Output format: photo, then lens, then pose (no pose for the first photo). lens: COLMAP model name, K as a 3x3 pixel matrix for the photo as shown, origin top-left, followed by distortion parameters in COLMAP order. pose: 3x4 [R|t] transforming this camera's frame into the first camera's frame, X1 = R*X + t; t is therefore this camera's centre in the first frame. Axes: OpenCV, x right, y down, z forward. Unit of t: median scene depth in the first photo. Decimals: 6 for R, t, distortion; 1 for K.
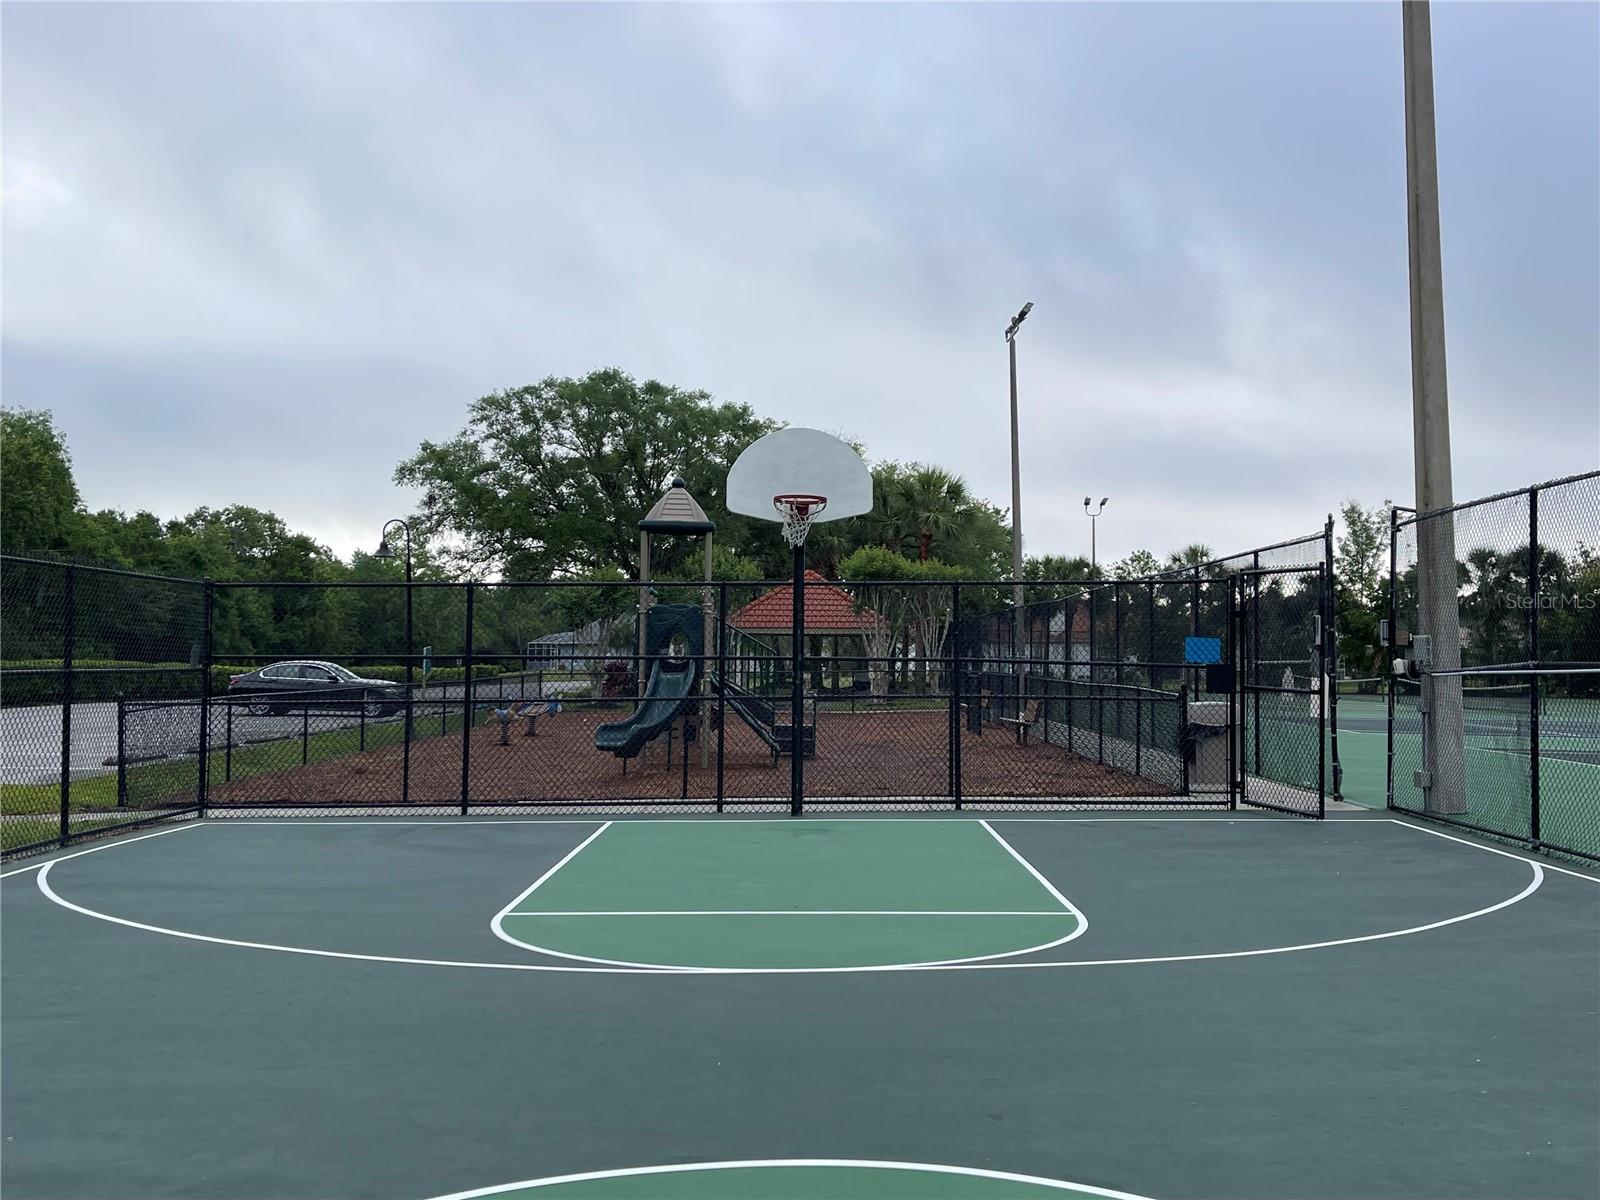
lens RADIAL K [[1488.7, 0, 801.7], [0, 1488.7, 596.1], [0, 0, 1]] dist [0.007708, 0.000000]
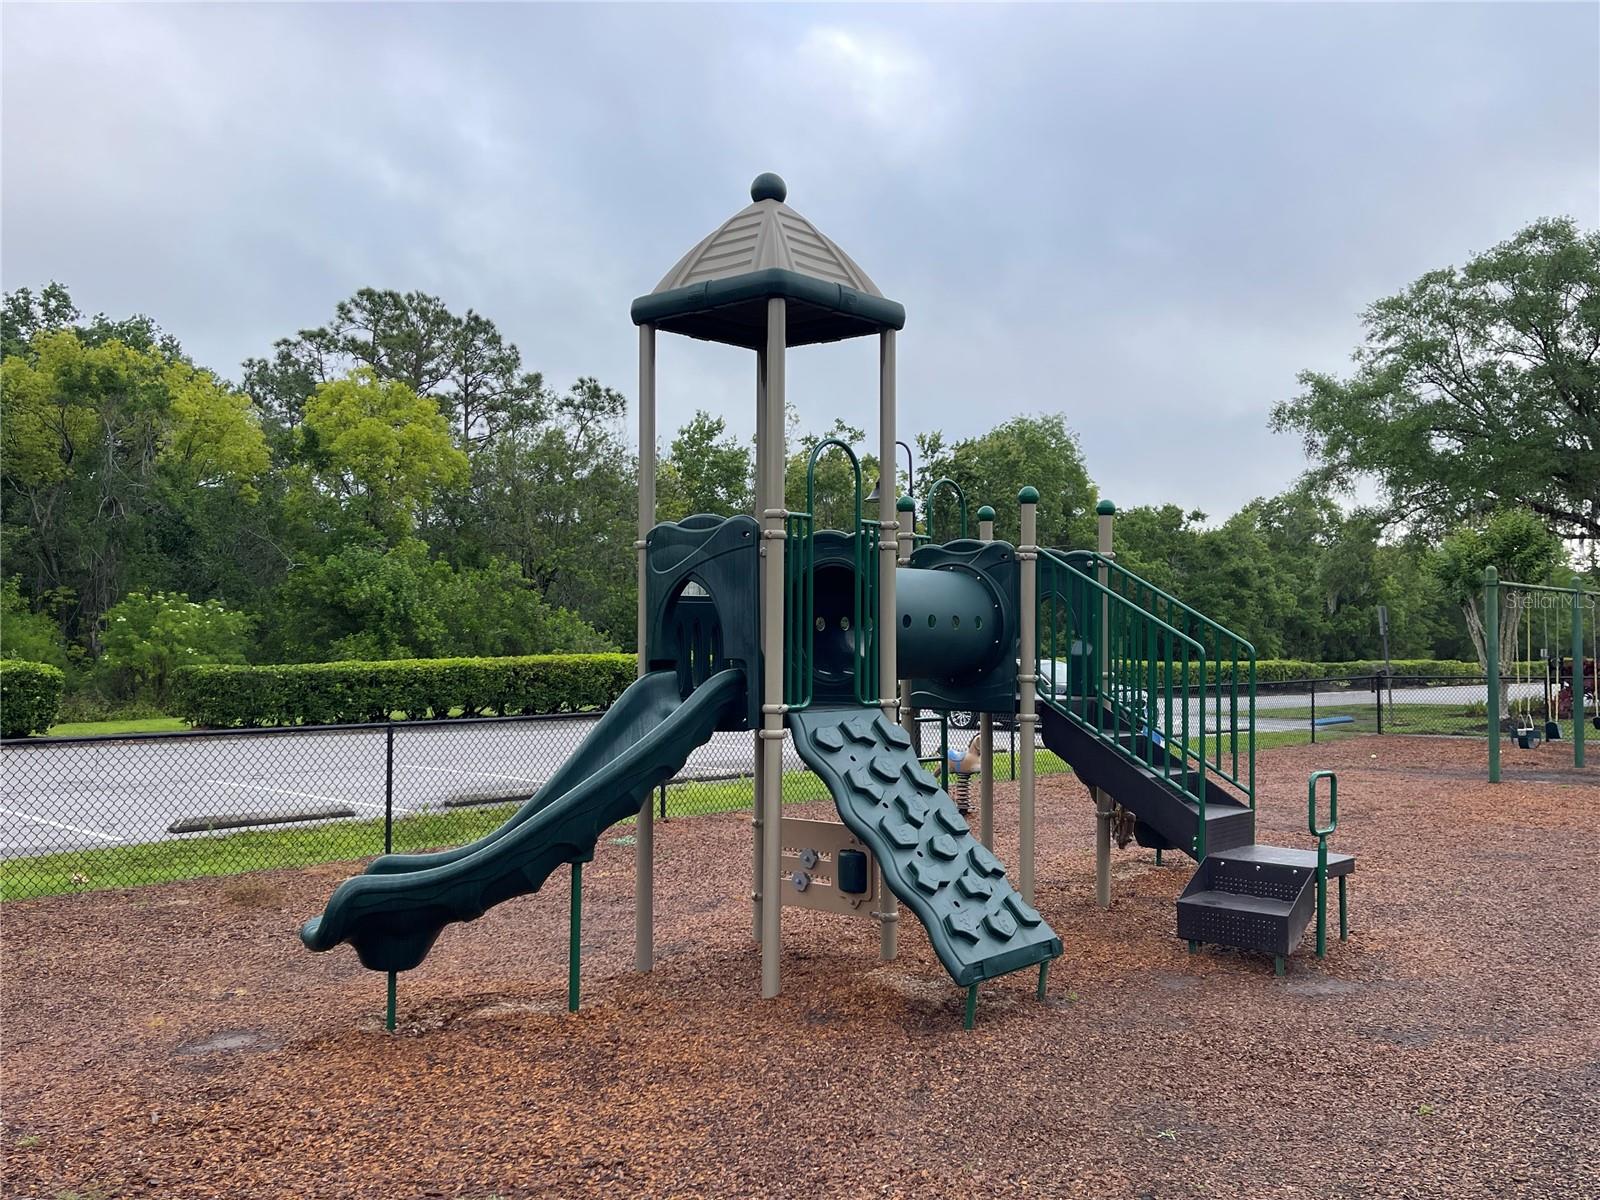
lens RADIAL K [[1343.5, 0, 794.9], [0, 1343.5, 604.3], [0, 0, 1]] dist [0.007266, 0.001814]
pose [[0.693015, -0.023623, -0.720536, 0.045235], [0.030675, 0.999524, -0.003267, 0.007288], [0.720270, -0.019839, 0.693410, 0.234912]]
